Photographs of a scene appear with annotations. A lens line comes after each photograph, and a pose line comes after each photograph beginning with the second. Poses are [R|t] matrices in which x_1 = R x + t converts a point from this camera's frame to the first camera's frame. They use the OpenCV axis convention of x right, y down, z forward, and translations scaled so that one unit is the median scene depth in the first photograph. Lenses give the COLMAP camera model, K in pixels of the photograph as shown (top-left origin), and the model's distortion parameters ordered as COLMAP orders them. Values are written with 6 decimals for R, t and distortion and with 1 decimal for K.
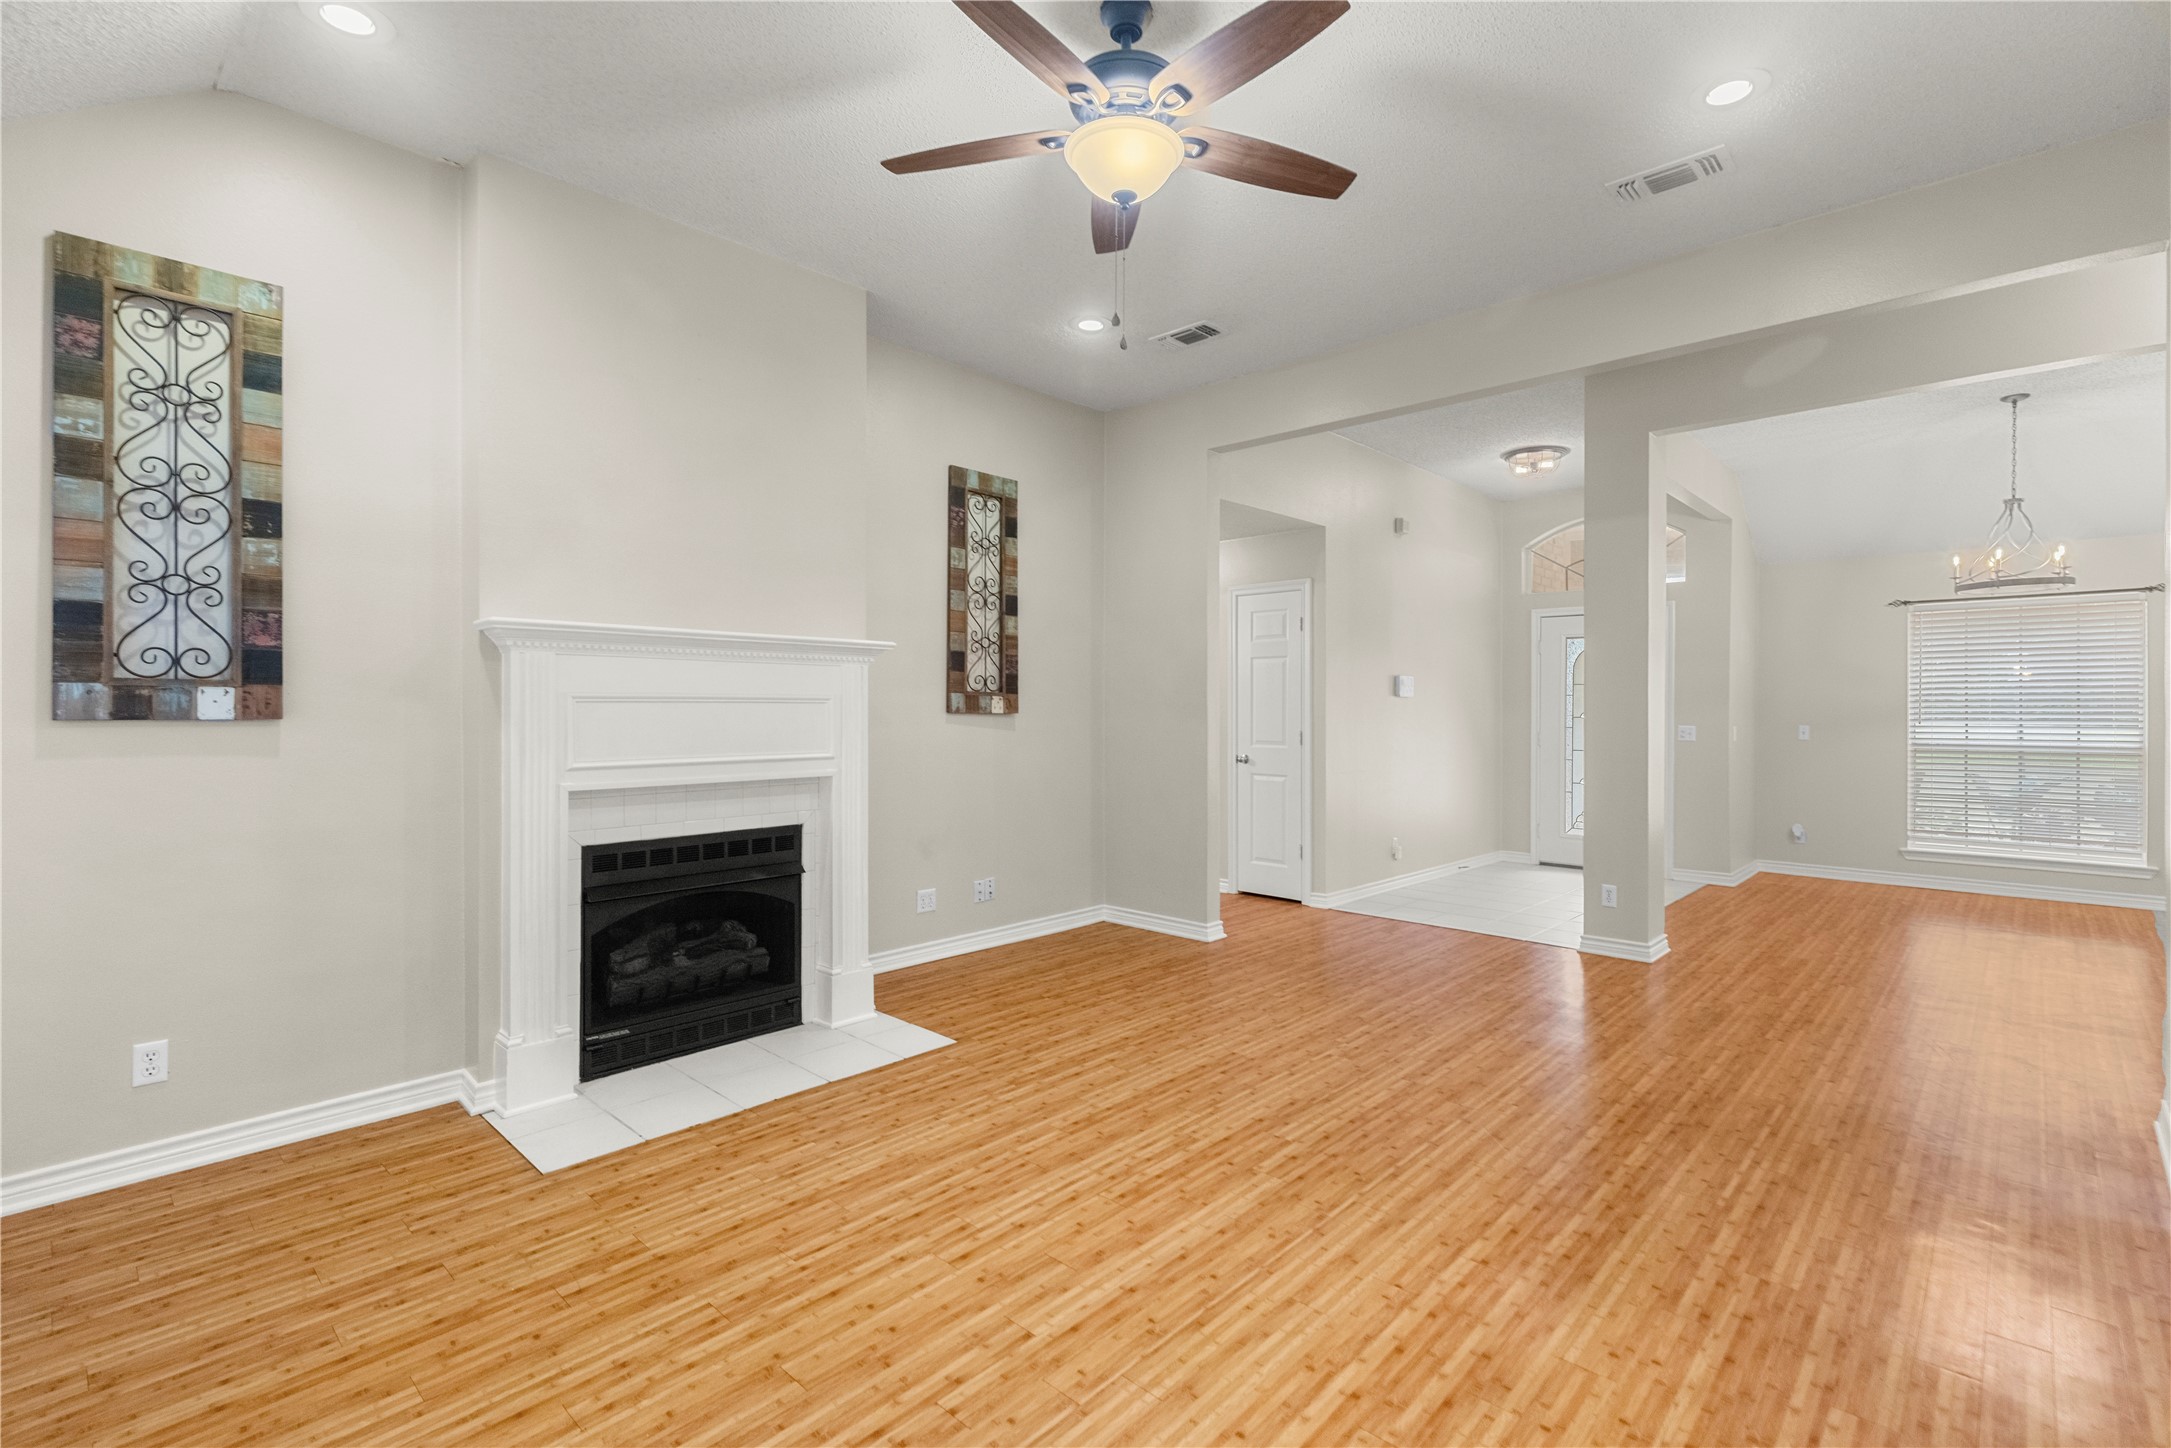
lens RADIAL K [[982.5, 0, 1098.7], [0, 982.5, 706.8], [0, 0, 1]] dist [0.010305, -0.000572]
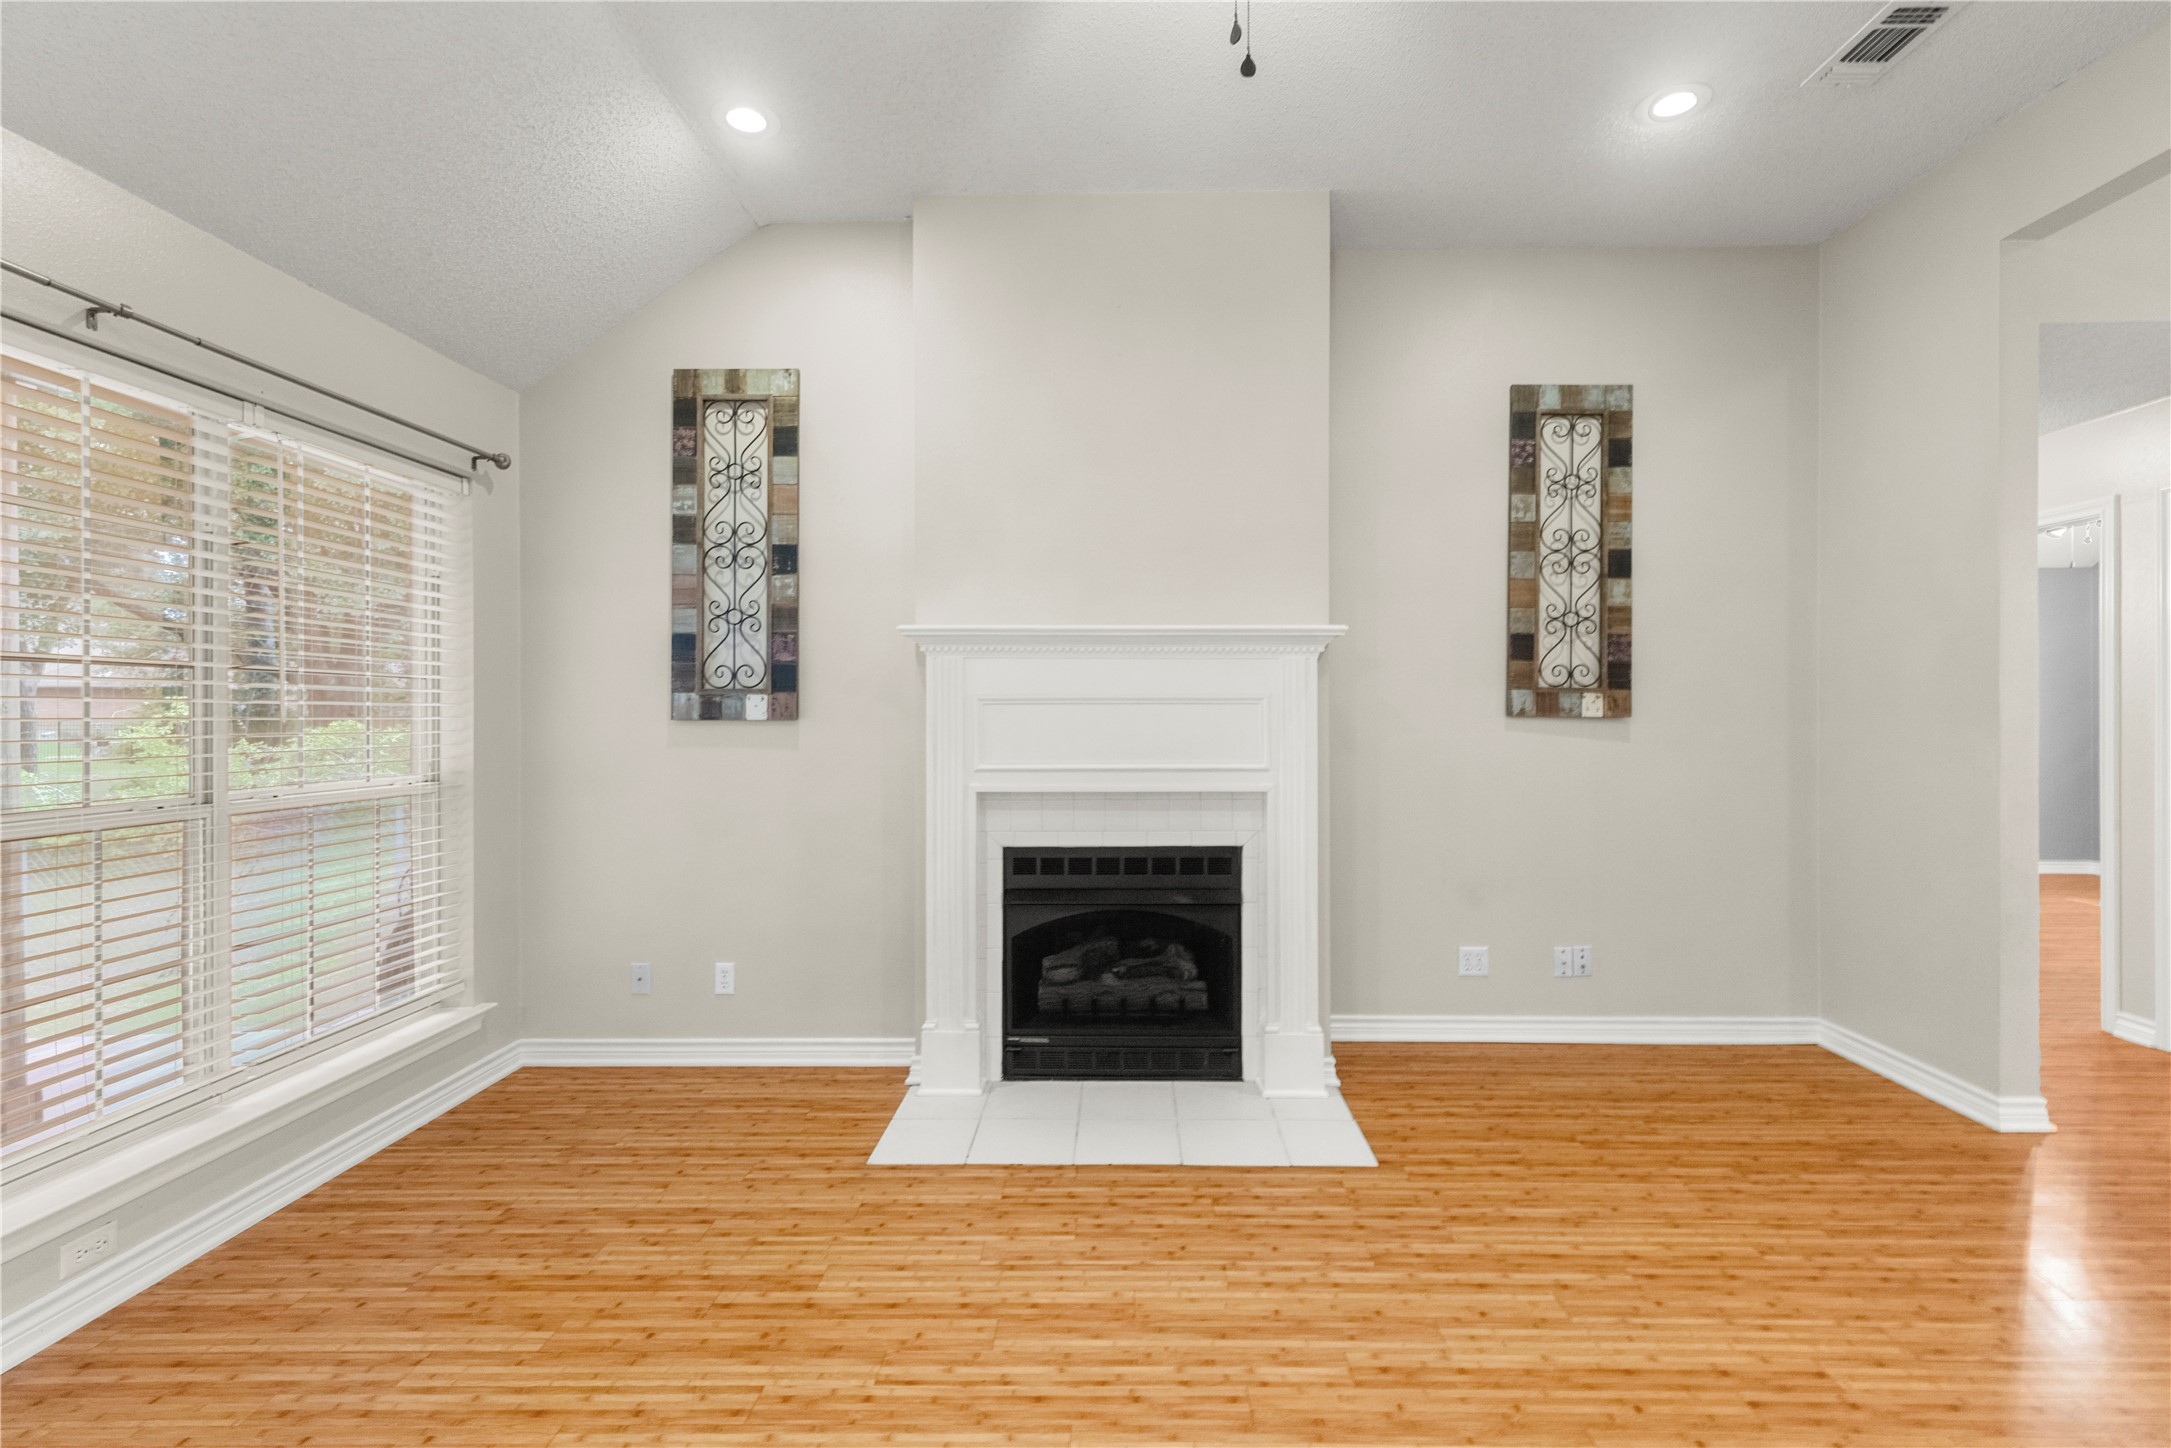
lens RADIAL K [[971.6, 0, 1115.0], [0, 971.6, 715.0], [0, 0, 1]] dist [0.007609, -0.001047]
pose [[0.672249, -0.000946, -0.740324, 0.282611], [0.002907, 0.999995, 0.001362, 0.004949], [0.740319, -0.003067, 0.672248, 0.403755]]
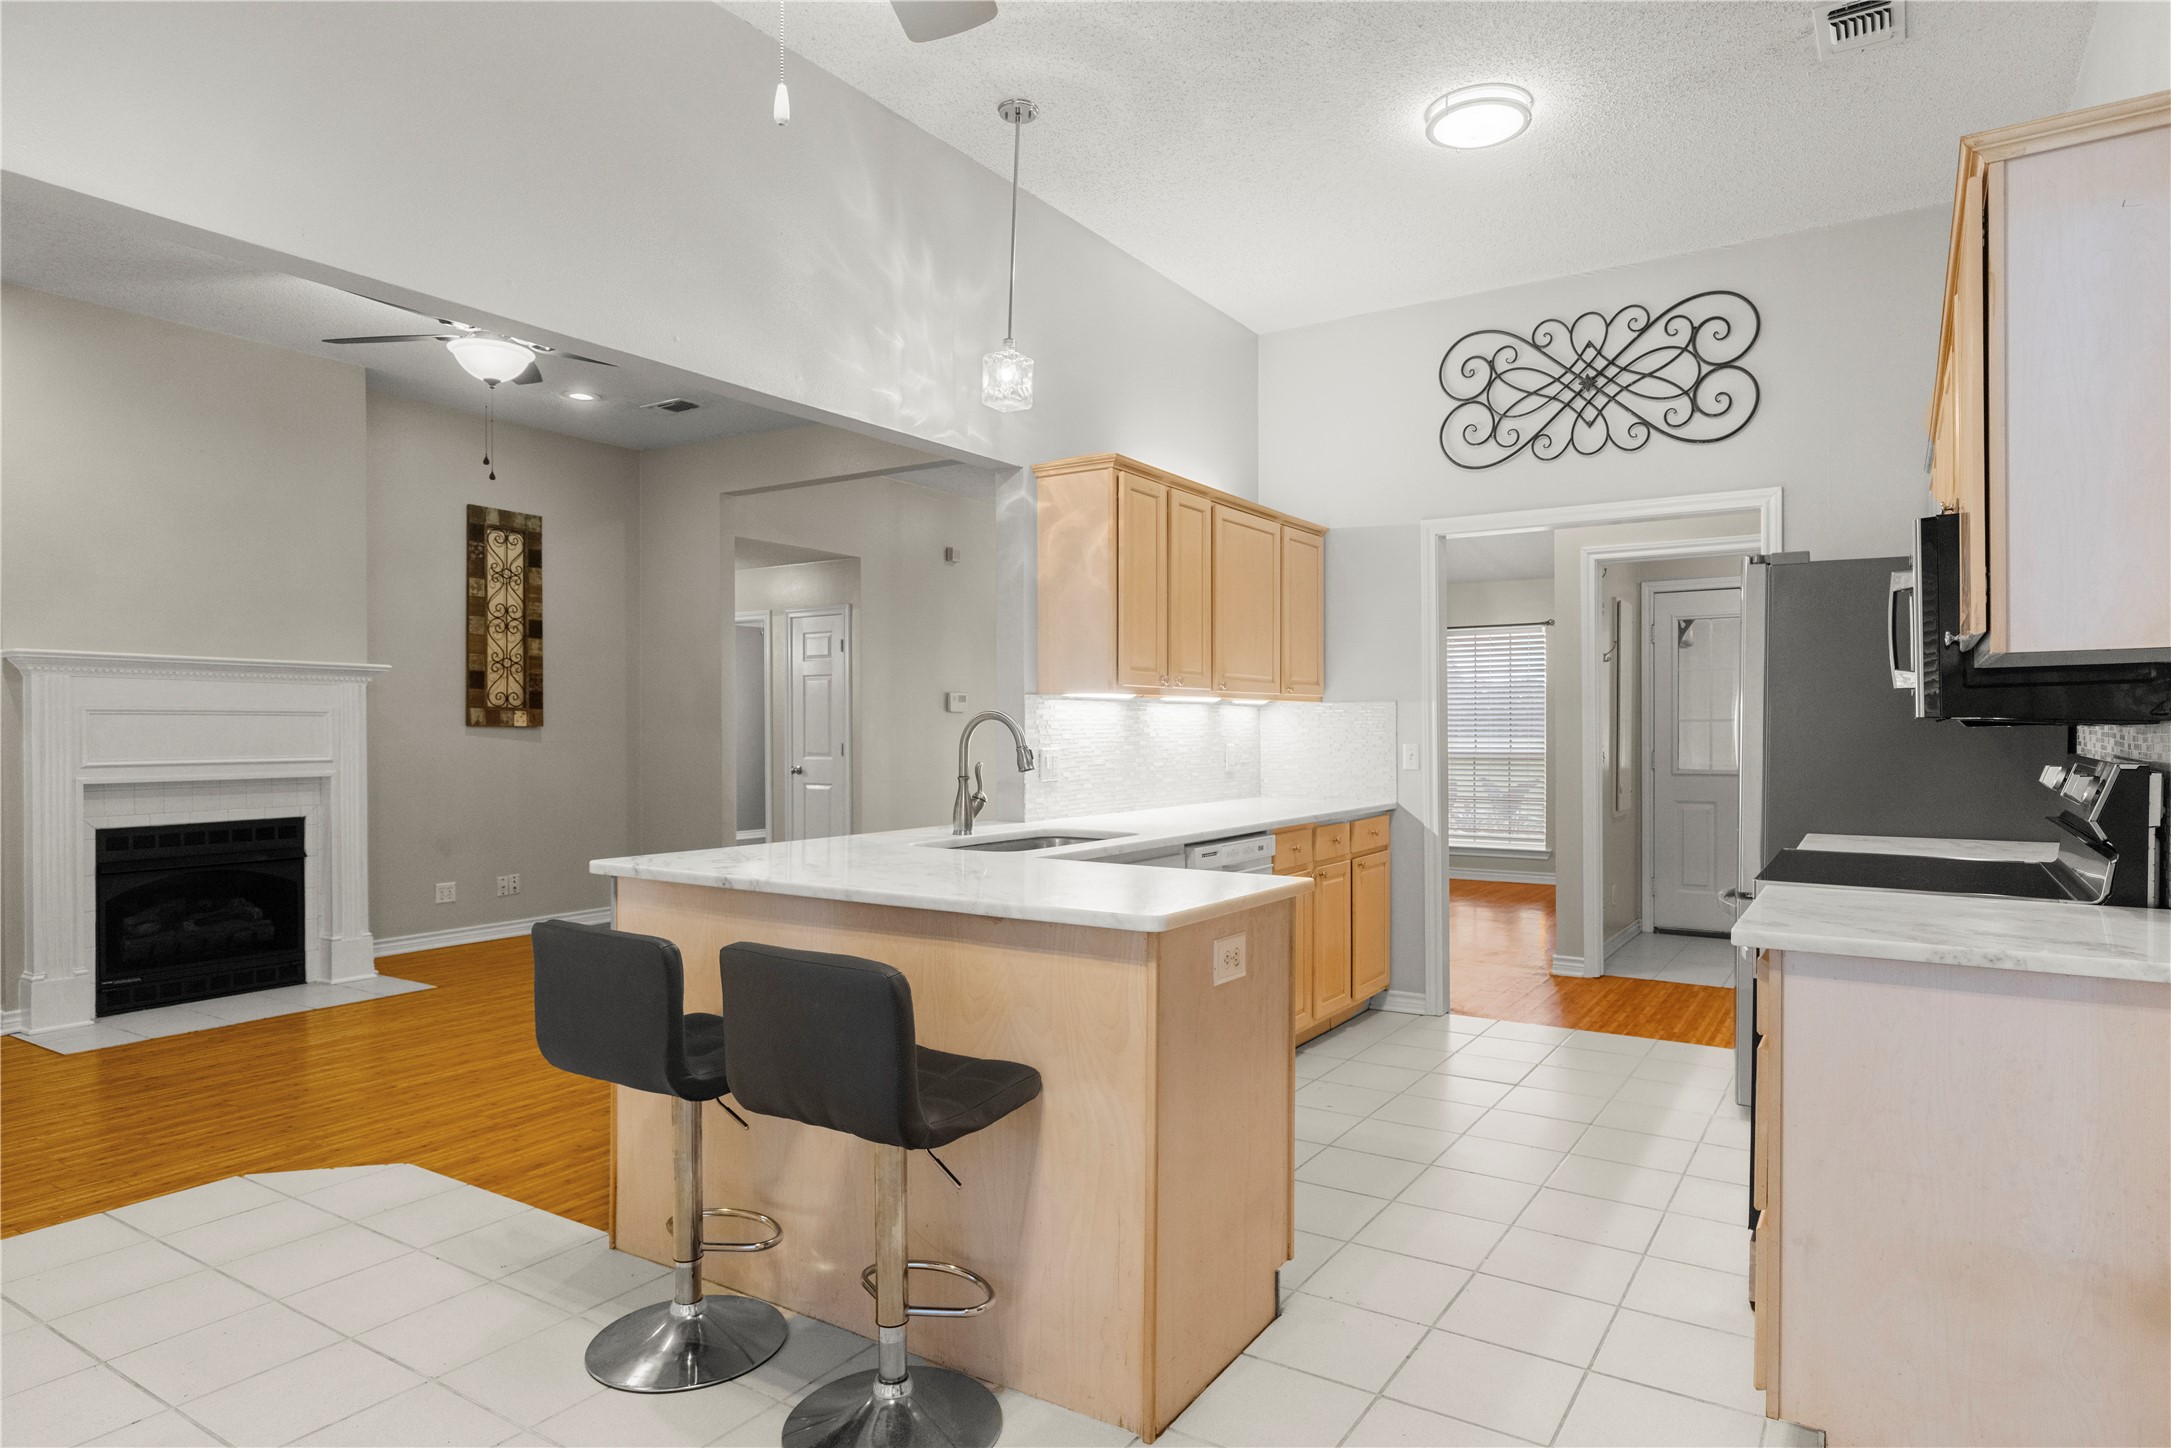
lens RADIAL K [[1253.9, 0, 1094.8], [0, 1253.9, 737.4], [0, 0, 1]] dist [0.004586, 0.000574]
pose [[0.983929, -0.005208, 0.178485, 0.426903], [0.004107, 0.999970, 0.006539, 0.018732], [-0.178514, -0.005700, 0.983921, -0.775270]]
